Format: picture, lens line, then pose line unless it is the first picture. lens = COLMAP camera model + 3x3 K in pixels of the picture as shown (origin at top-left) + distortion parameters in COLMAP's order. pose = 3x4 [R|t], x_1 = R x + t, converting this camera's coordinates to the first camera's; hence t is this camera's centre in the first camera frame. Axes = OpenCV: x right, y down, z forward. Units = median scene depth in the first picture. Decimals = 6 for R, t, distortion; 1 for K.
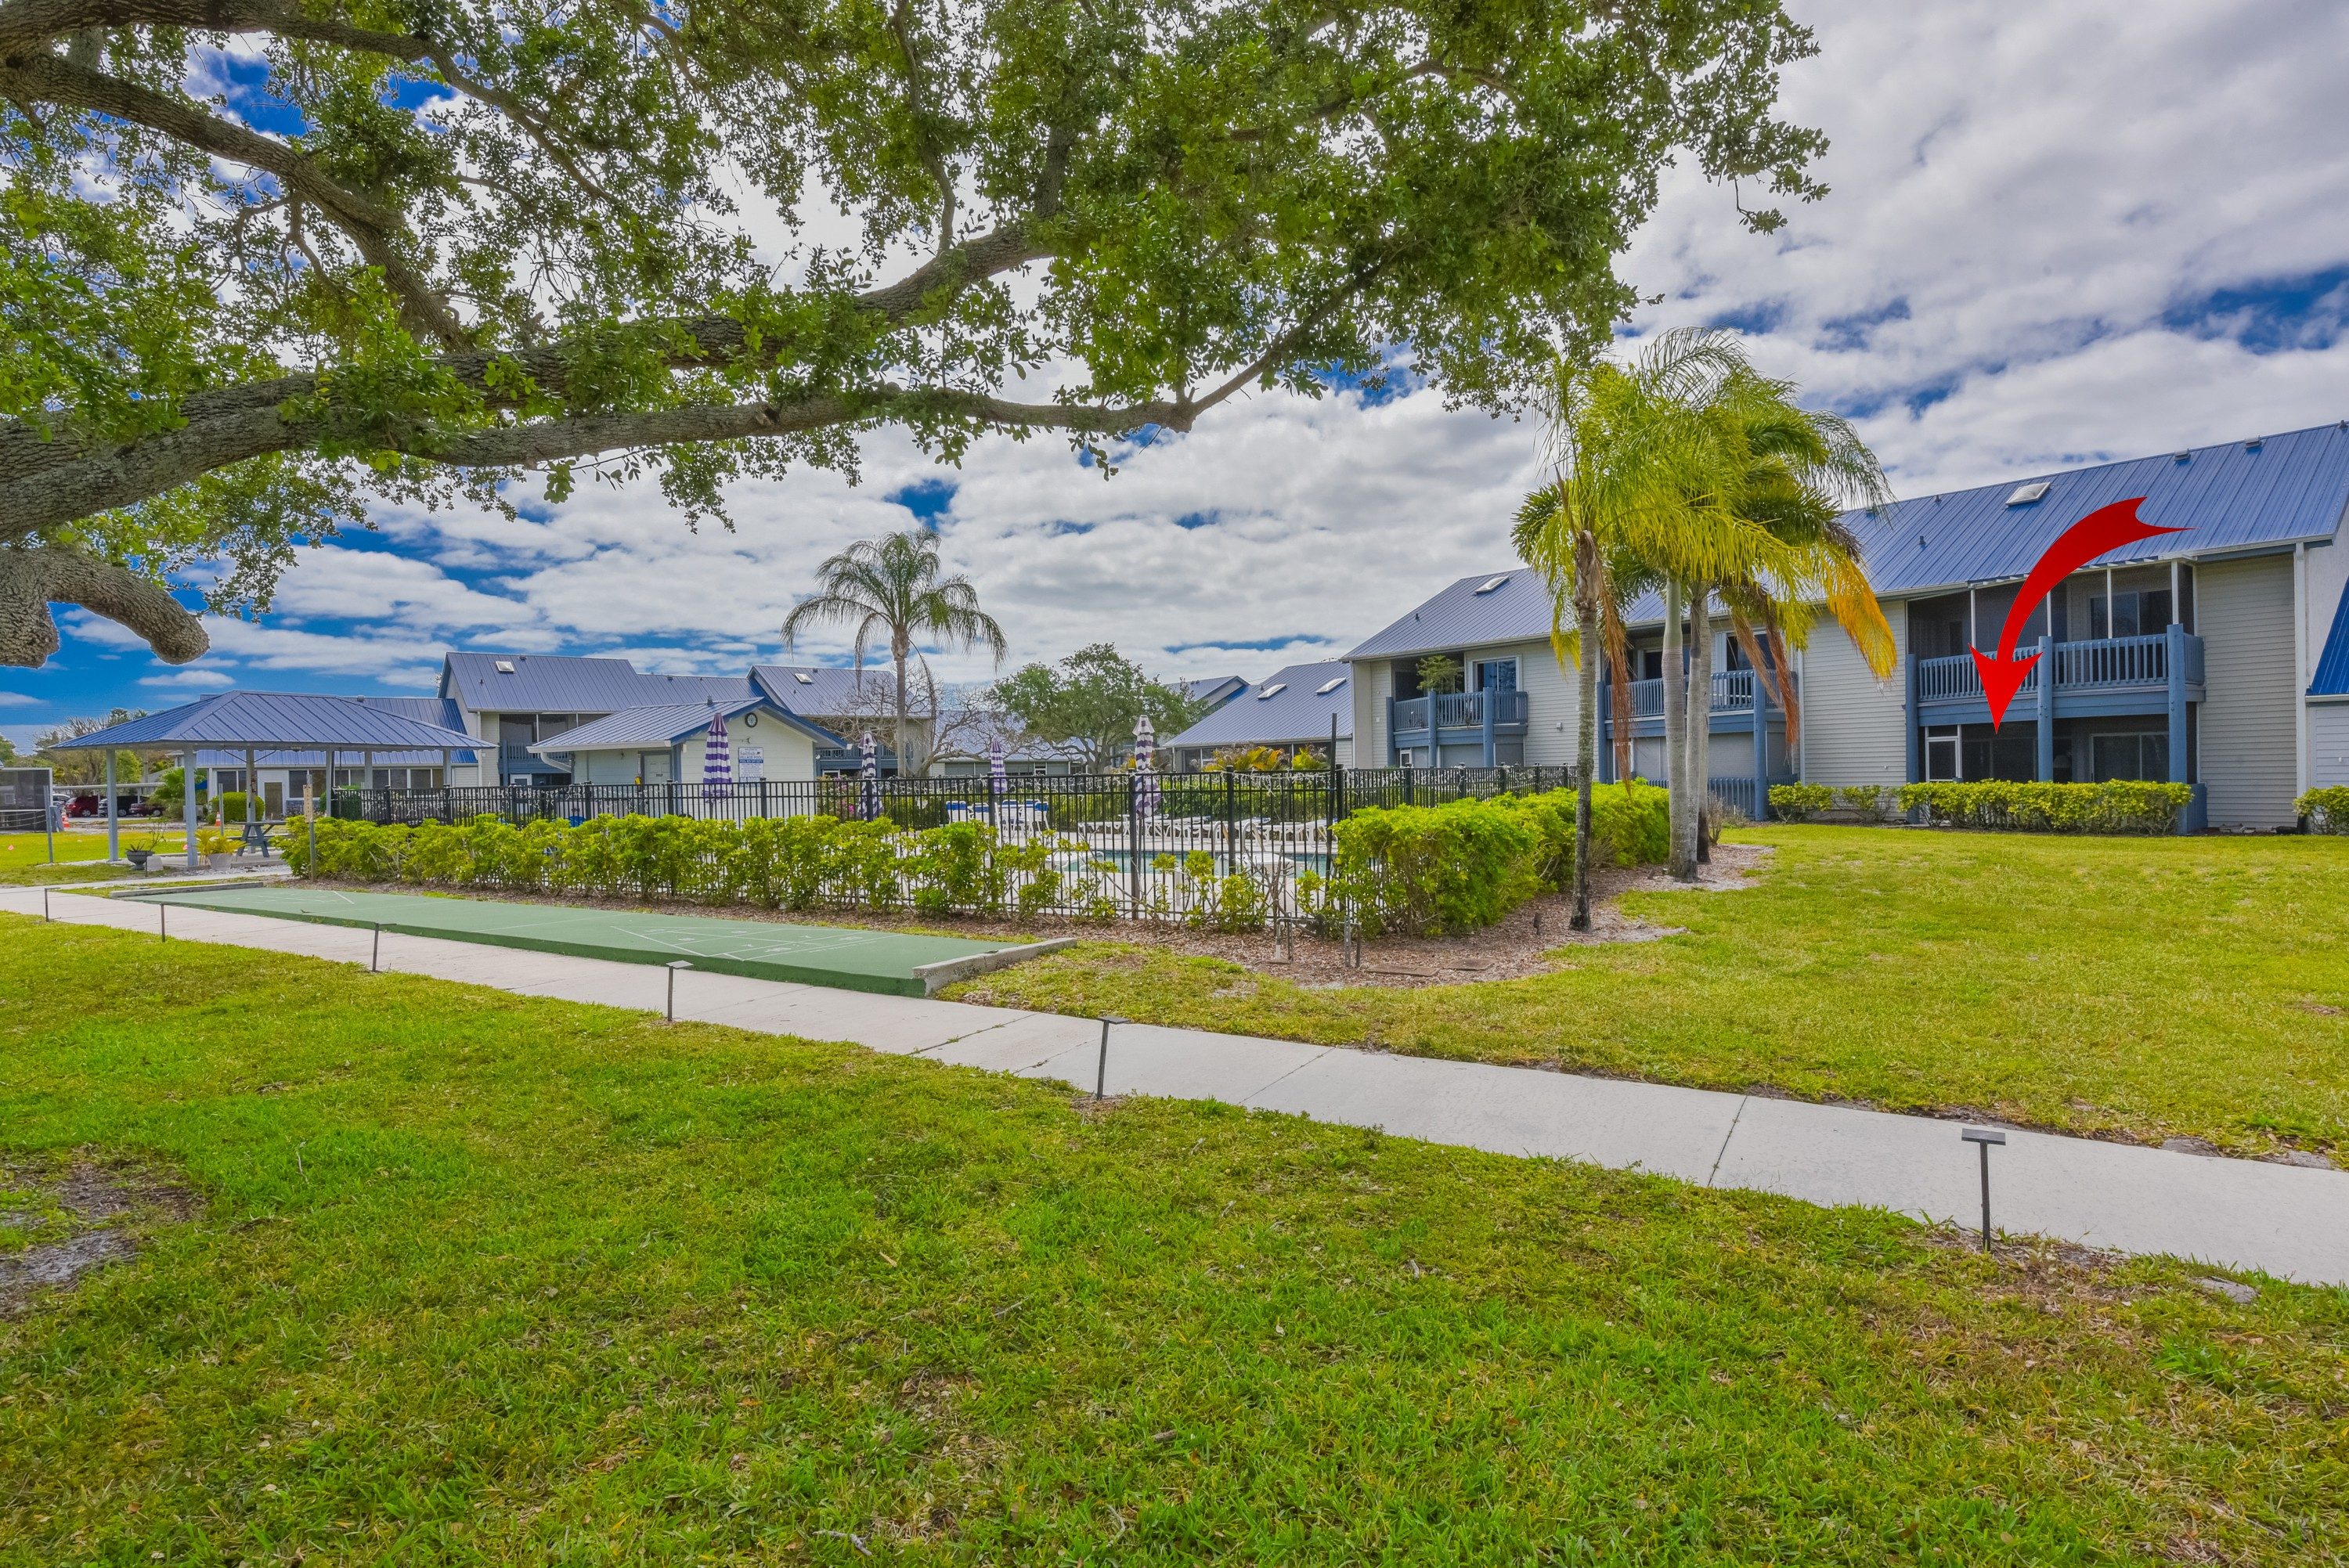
lens RADIAL K [[1148.7, 0, 1184.0], [0, 1148.7, 786.8], [0, 0, 1]] dist [0.001677, -0.000612]
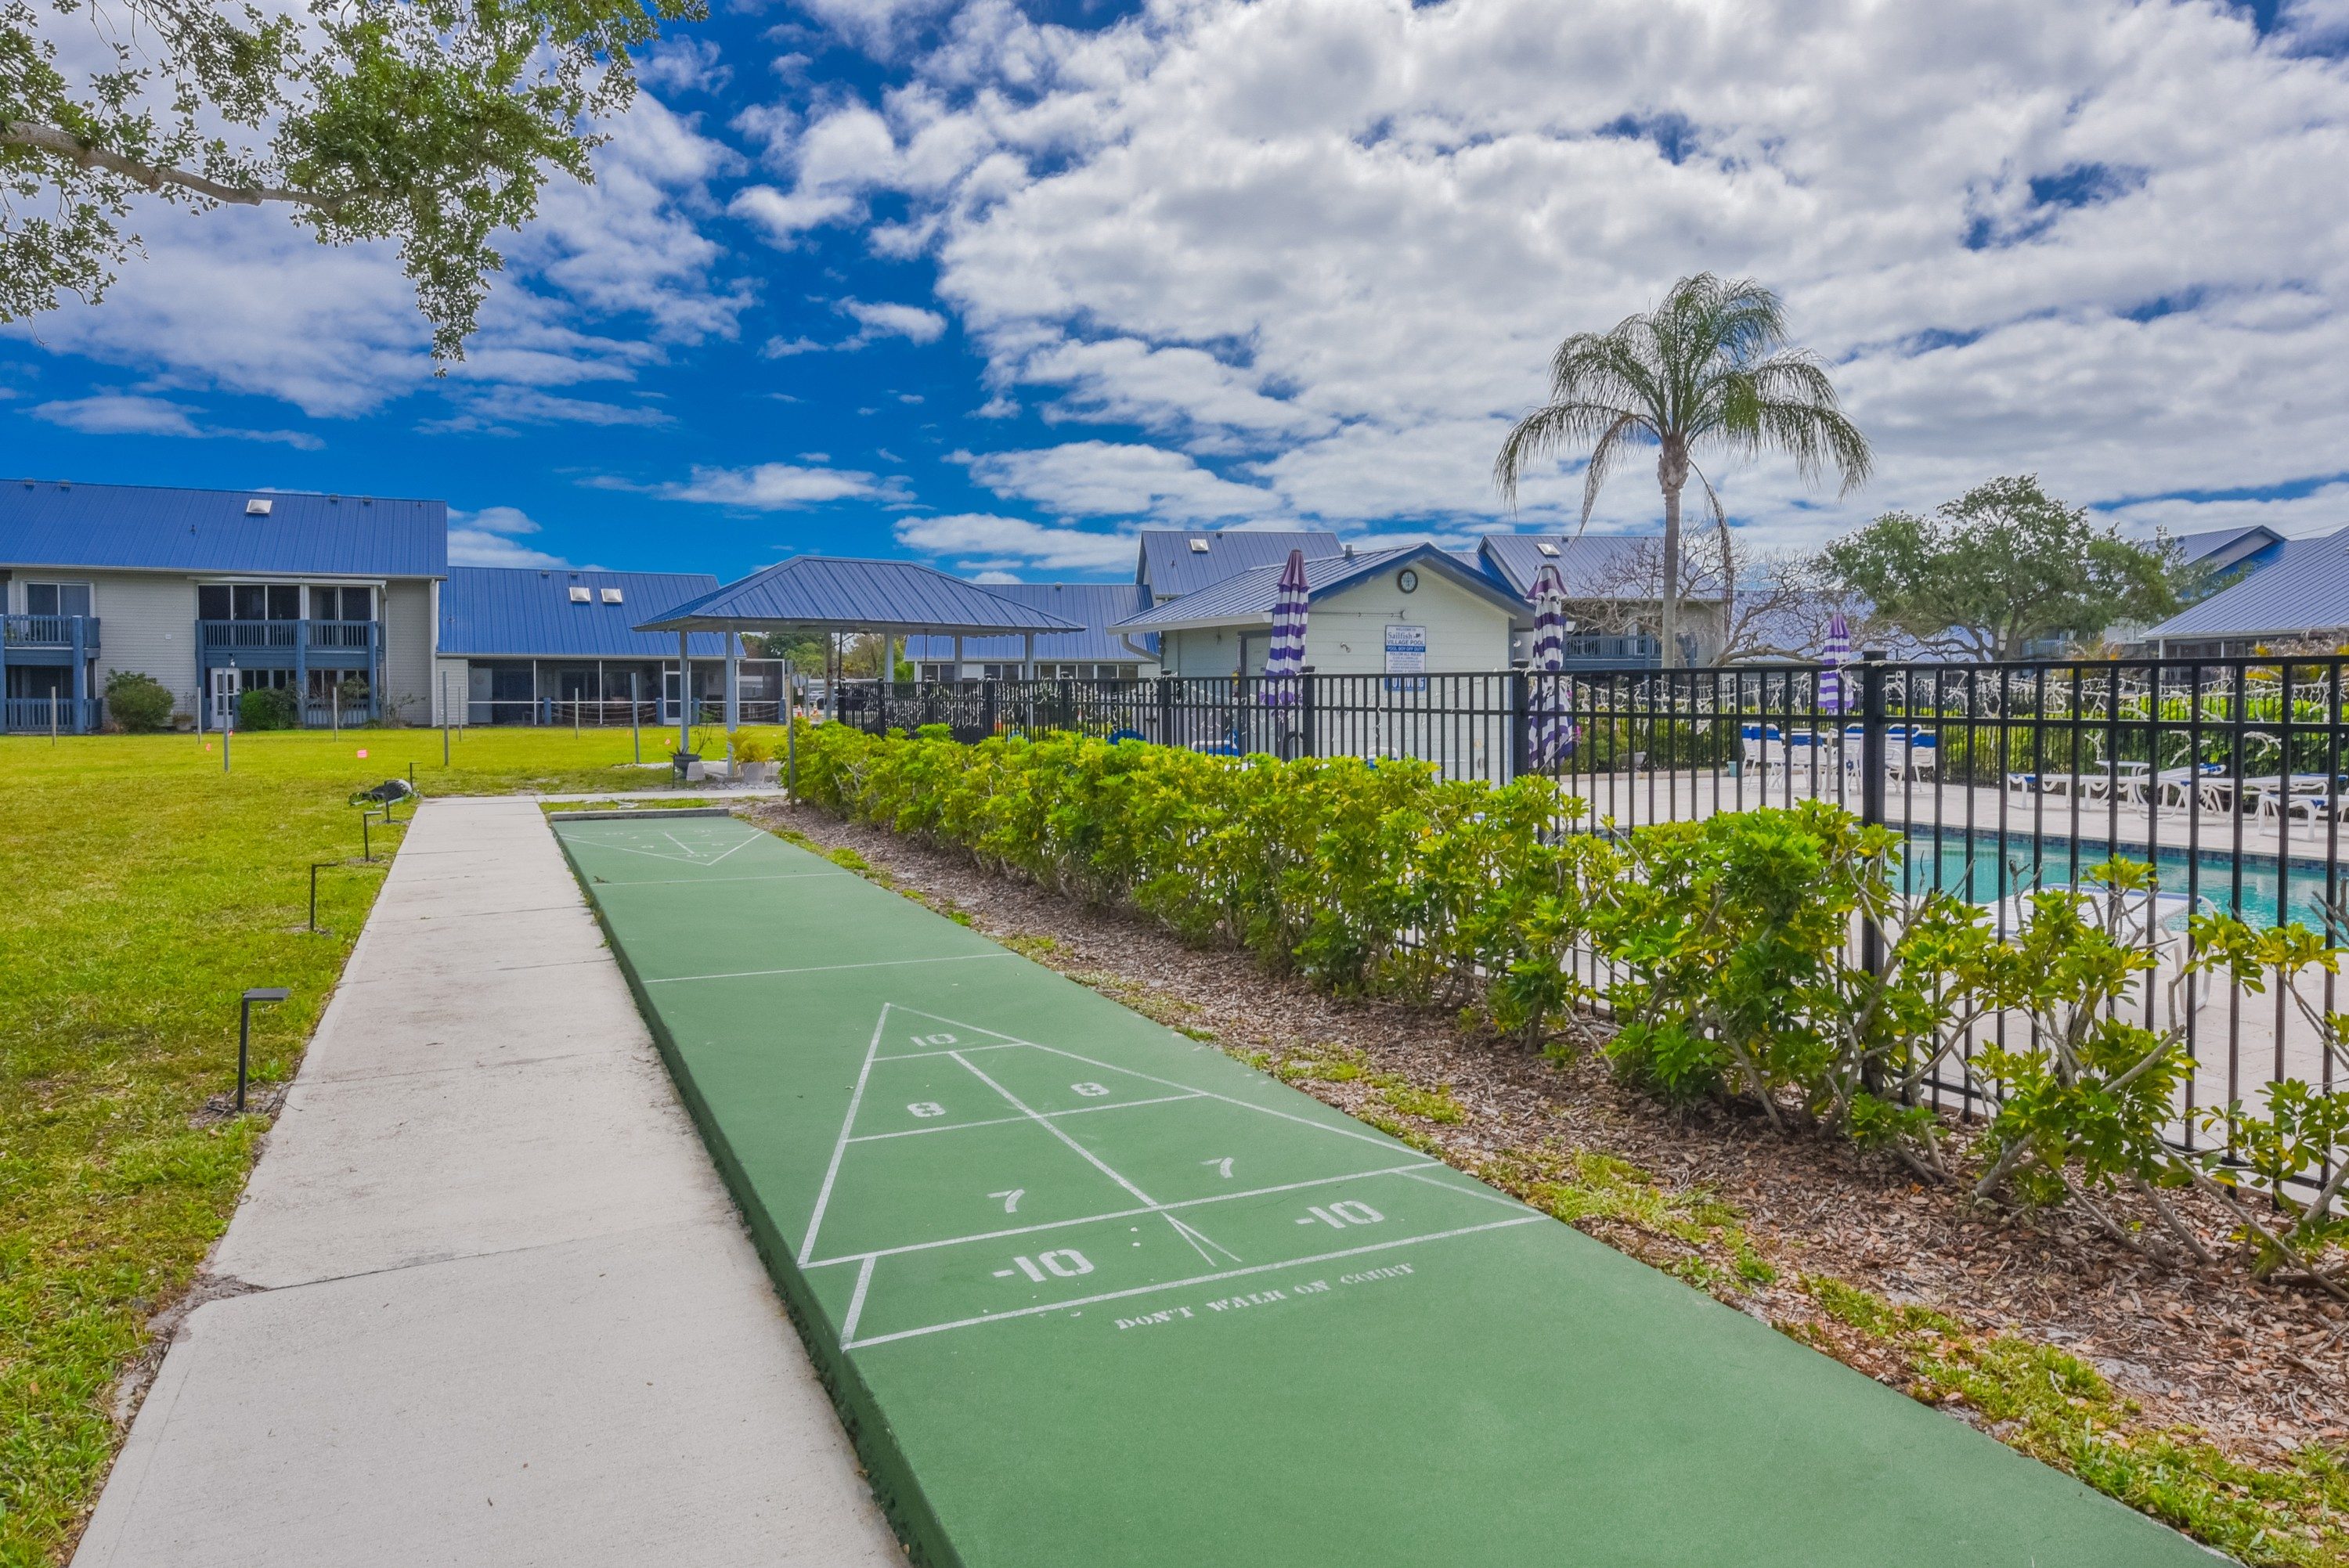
lens RADIAL K [[1262.7, 0, 1232.0], [0, 1262.7, 742.3], [0, 0, 1]] dist [0.002192, 0.000282]
pose [[0.829836, 0.041062, -0.556495, -0.036012], [-0.021193, 0.998888, 0.042102, 0.000575], [0.557605, -0.023144, 0.829783, 0.183406]]
